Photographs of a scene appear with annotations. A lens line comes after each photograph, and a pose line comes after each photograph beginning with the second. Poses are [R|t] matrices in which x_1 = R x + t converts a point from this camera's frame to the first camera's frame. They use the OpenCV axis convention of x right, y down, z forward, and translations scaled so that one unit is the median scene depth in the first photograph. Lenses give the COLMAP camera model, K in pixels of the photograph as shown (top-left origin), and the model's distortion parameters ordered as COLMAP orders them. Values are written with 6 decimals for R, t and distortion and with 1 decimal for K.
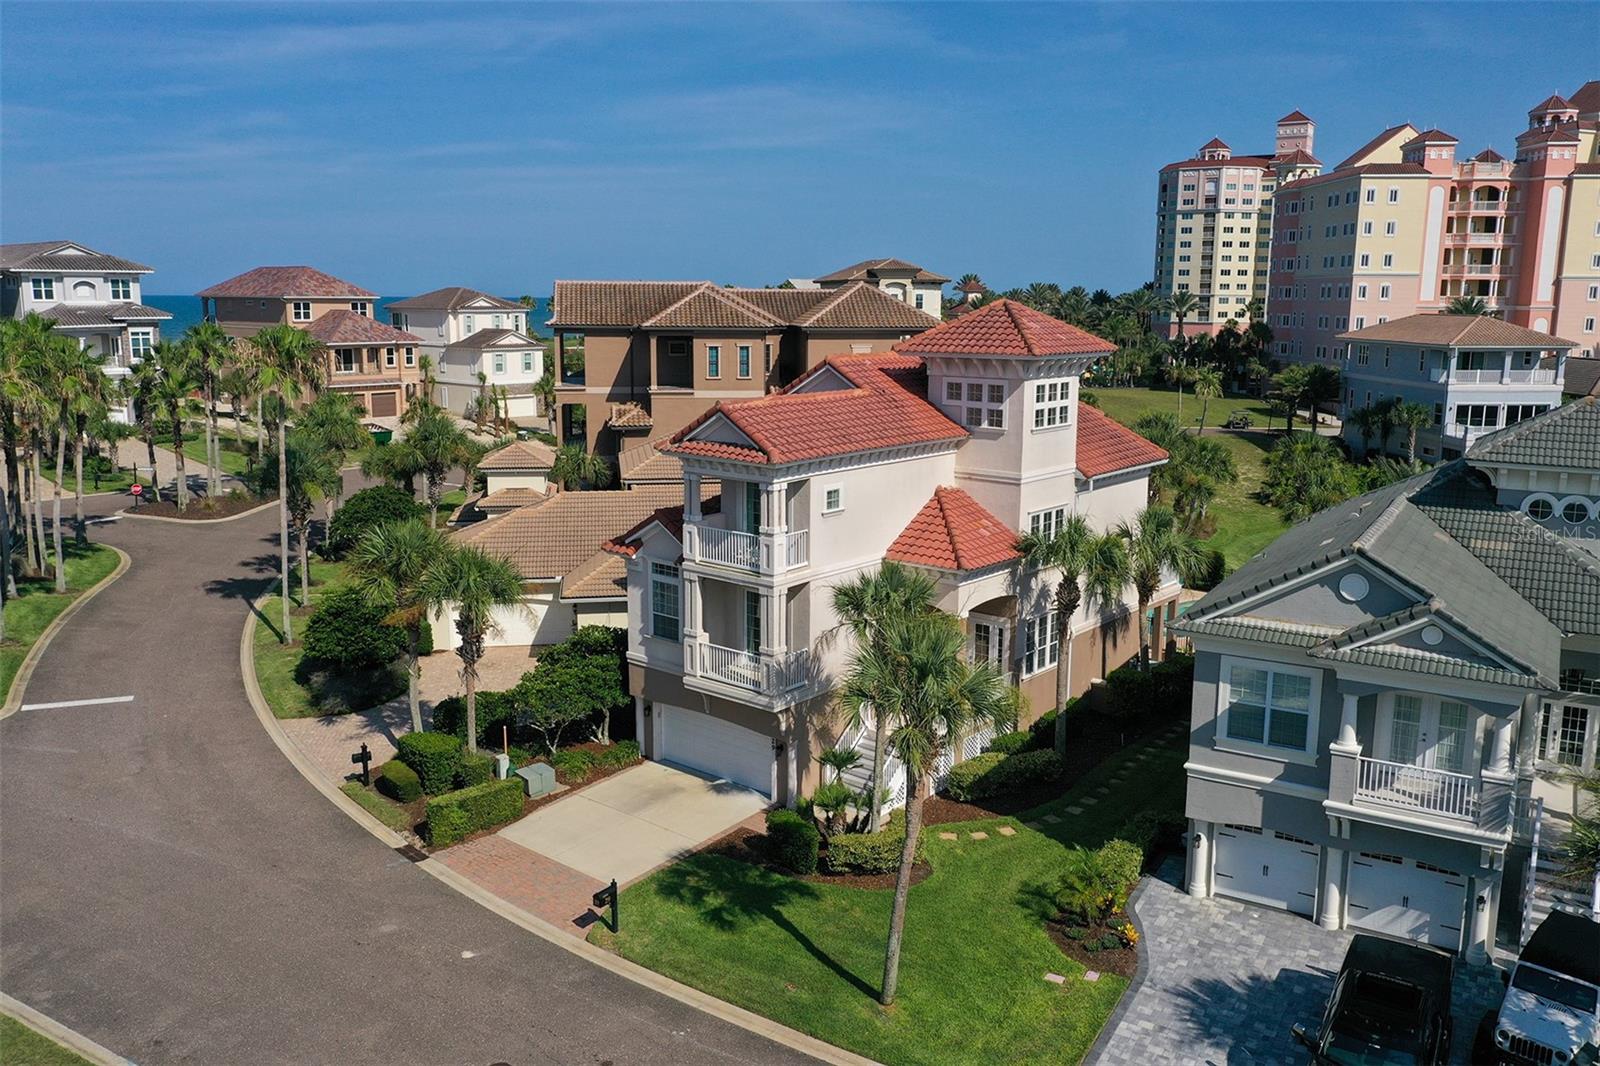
lens RADIAL K [[1266.6, 0, 798.9], [0, 1266.6, 527.4], [0, 0, 1]] dist [0.008889, 0.000420]
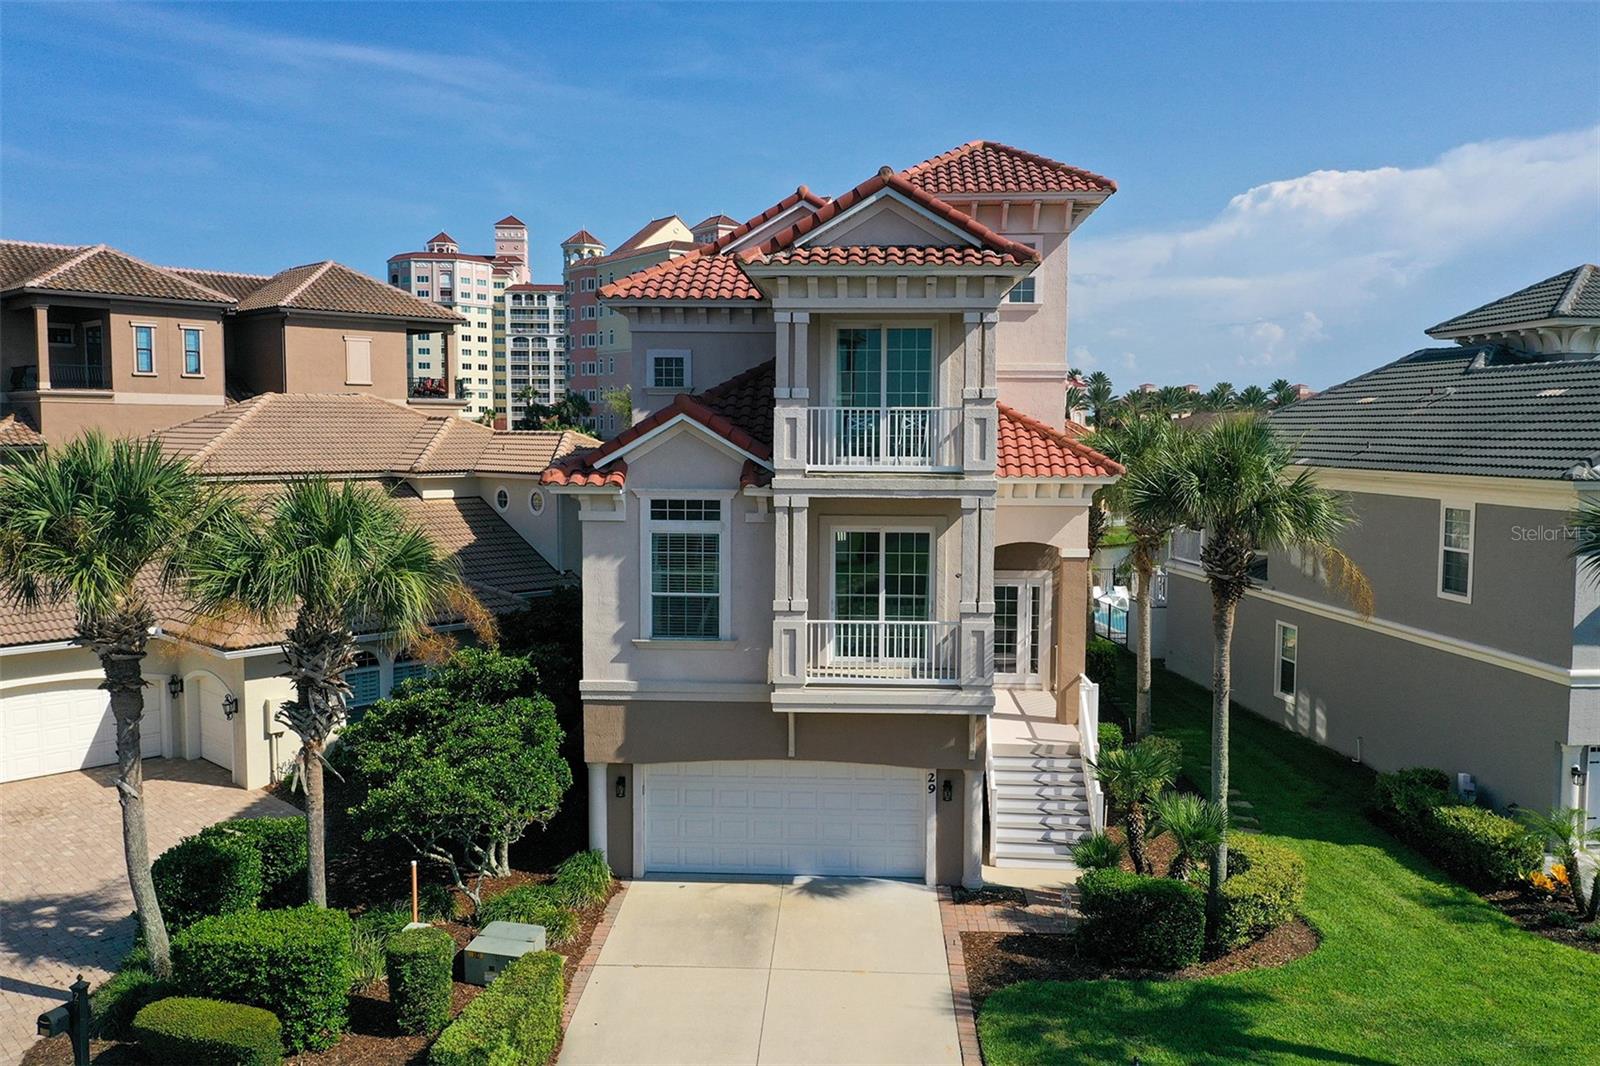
lens RADIAL K [[1266.6, 0, 802.2], [0, 1266.6, 528.0], [0, 0, 1]] dist [0.008889, 0.000420]
pose [[0.794371, -0.049285, 0.605430, -0.375179], [0.108261, 0.992232, -0.061274, 0.076120], [-0.597707, 0.114219, 0.793536, 0.507350]]
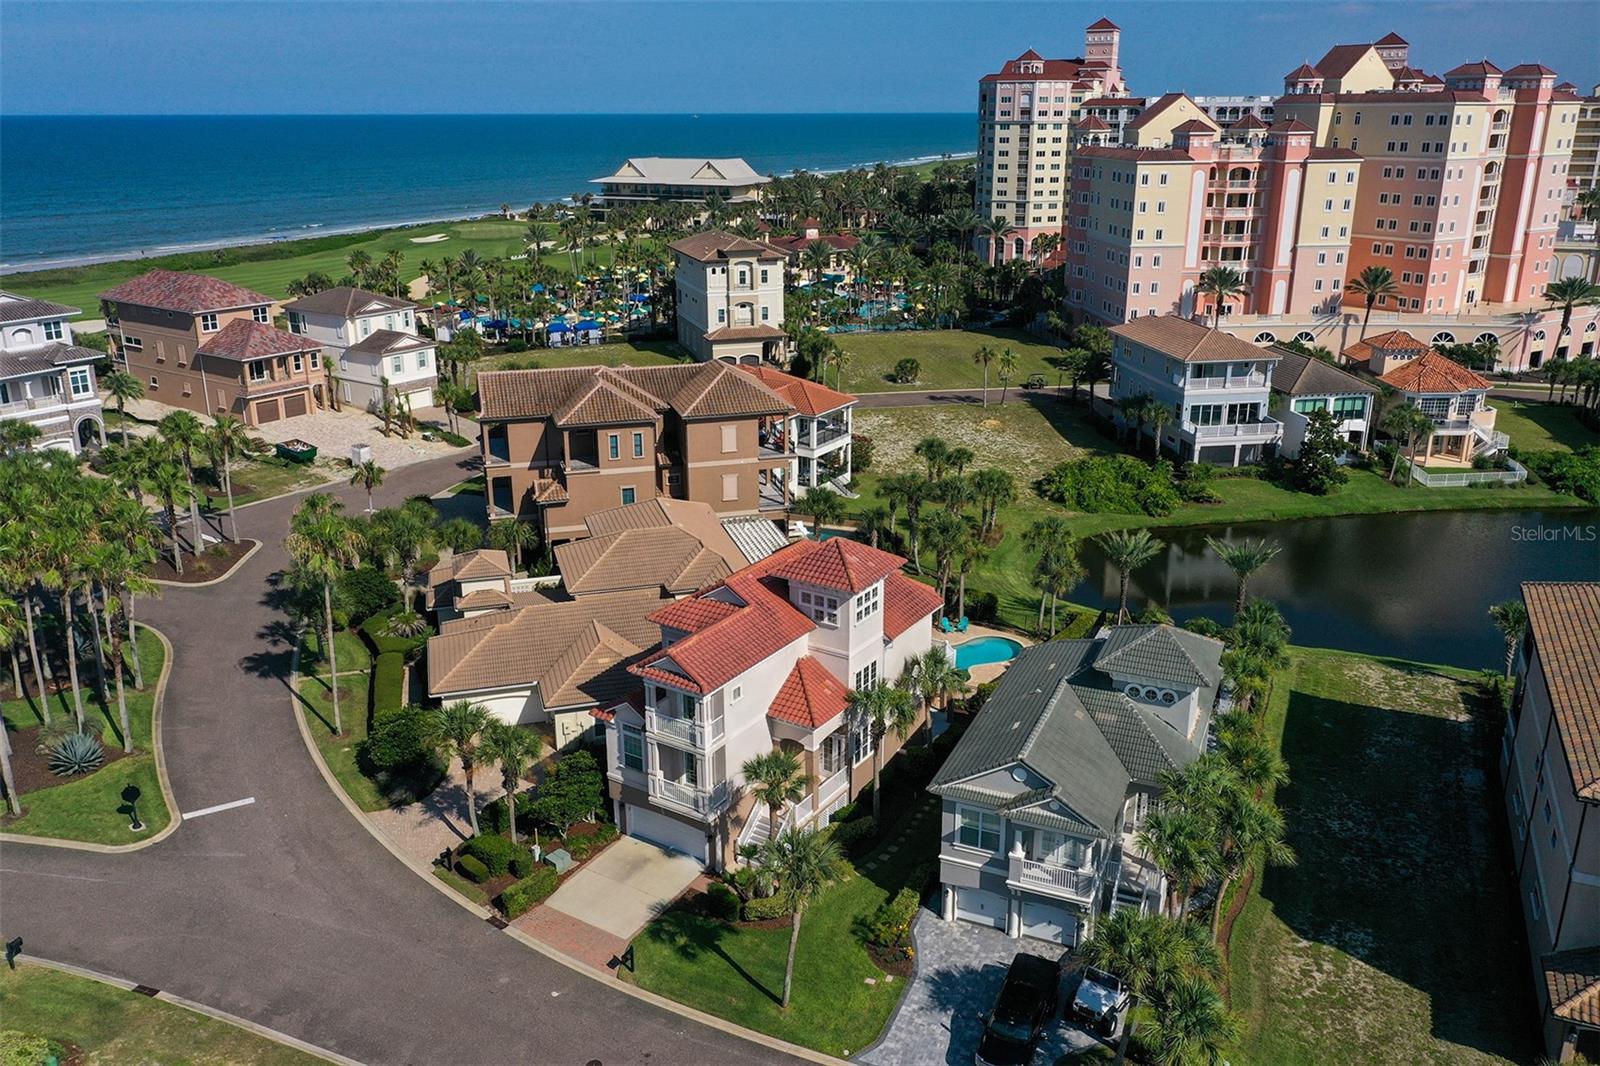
lens RADIAL K [[1266.6, 0, 801.7], [0, 1266.6, 527.0], [0, 0, 1]] dist [0.008889, 0.000420]
pose [[0.991614, -0.047650, 0.120130, -0.069048], [0.030652, 0.989737, 0.139572, -0.414987], [-0.125547, -0.134720, 0.982898, -0.543627]]
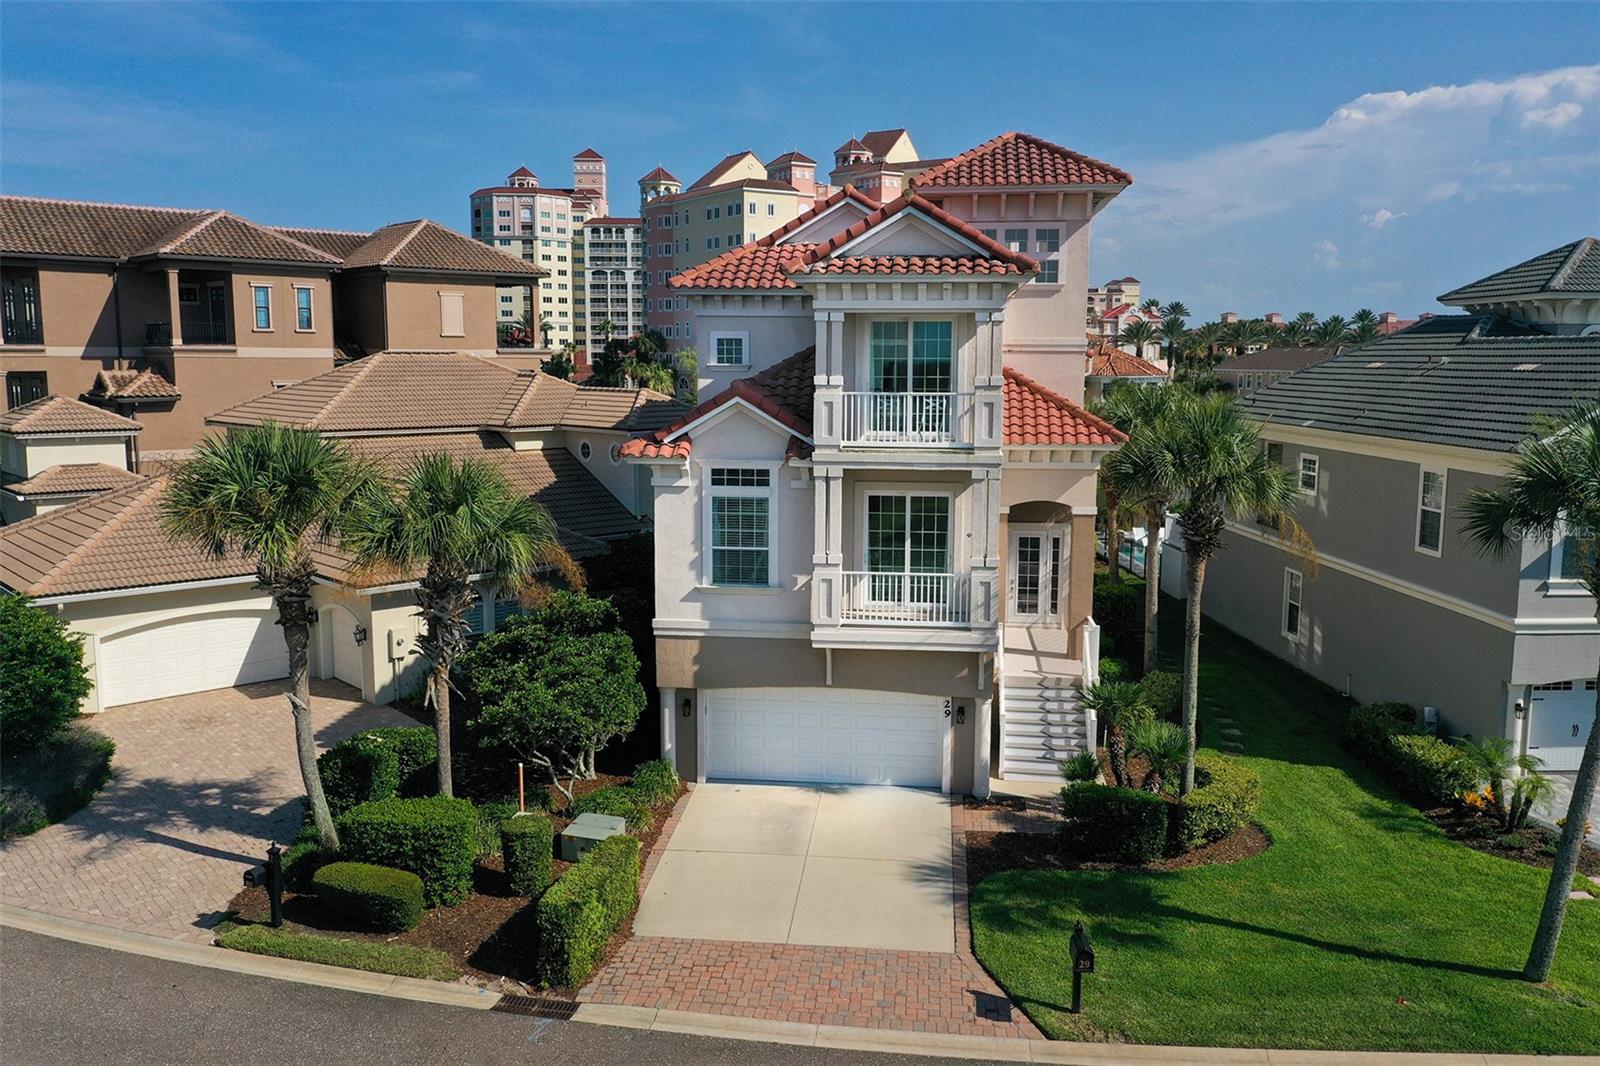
lens RADIAL K [[1266.6, 0, 803.1], [0, 1266.6, 523.8], [0, 0, 1]] dist [0.008889, 0.000420]
pose [[0.829393, -0.075970, 0.553476, -0.415930], [0.100677, 0.994816, -0.014318, 0.066221], [-0.549519, 0.067598, 0.832742, 0.418875]]
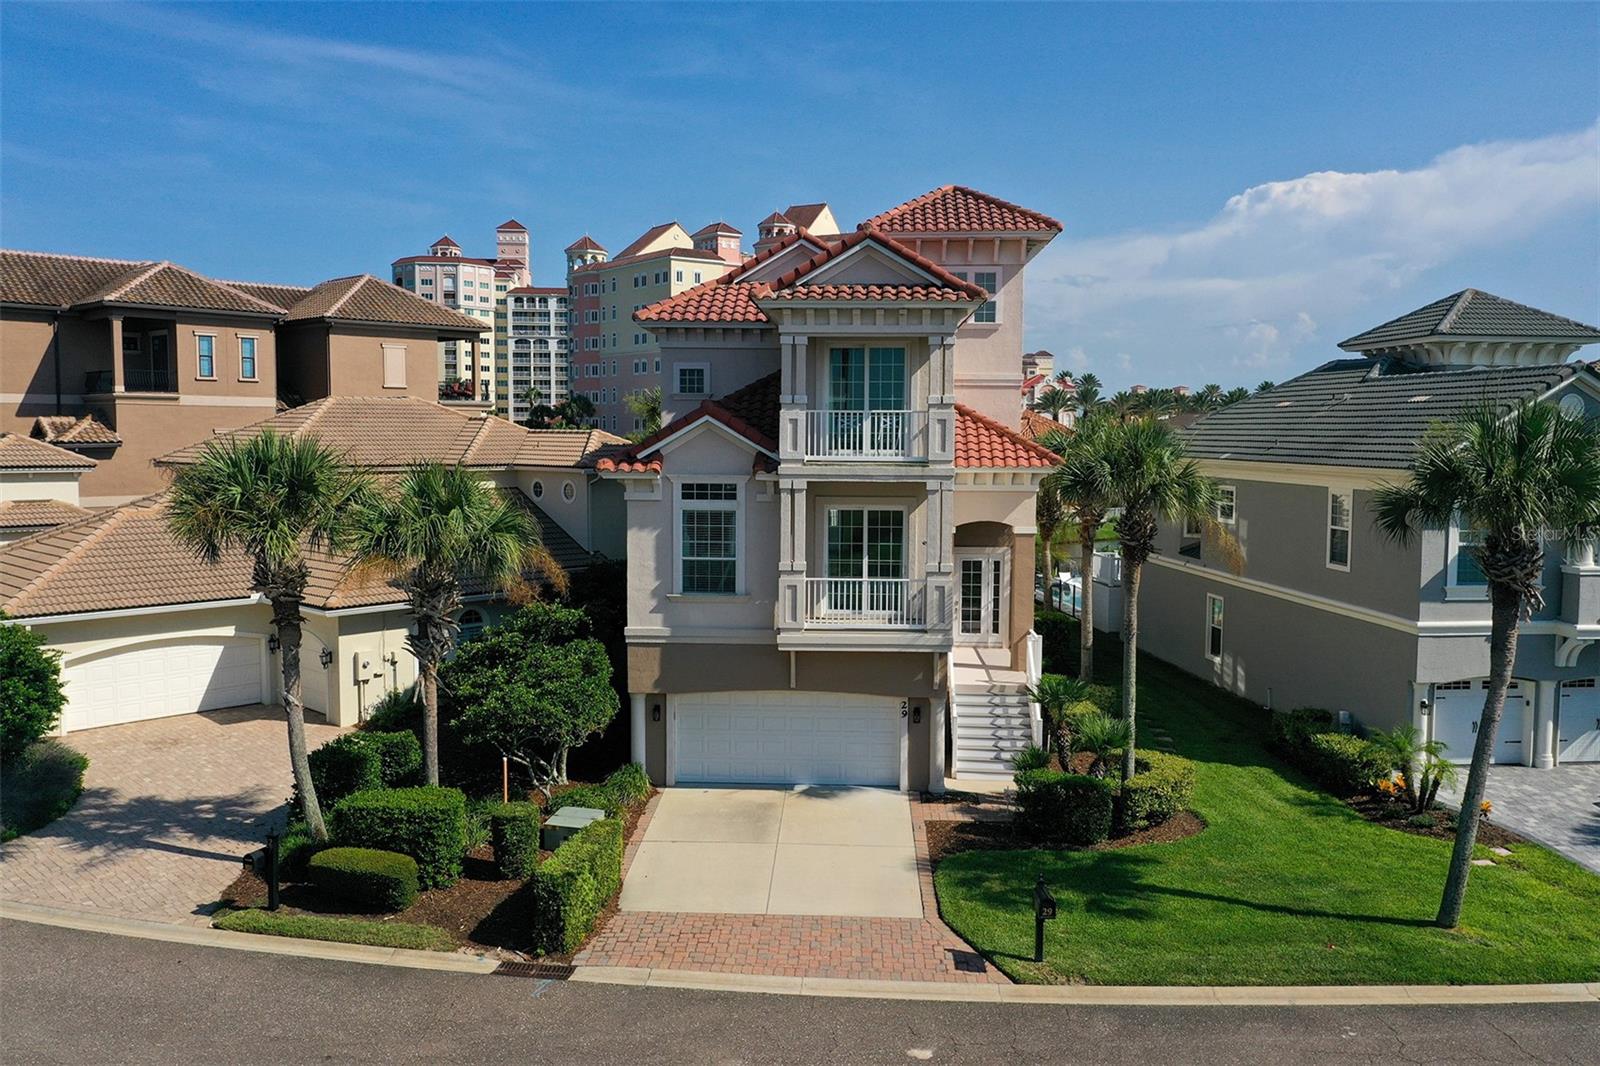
lens RADIAL K [[1266.6, 0, 802.9], [0, 1266.6, 527.9], [0, 0, 1]] dist [0.008889, 0.000420]
pose [[0.792019, -0.048117, 0.608598, -0.459299], [0.107565, 0.992292, -0.061532, 0.095826], [-0.600946, 0.114198, 0.791090, 0.402336]]
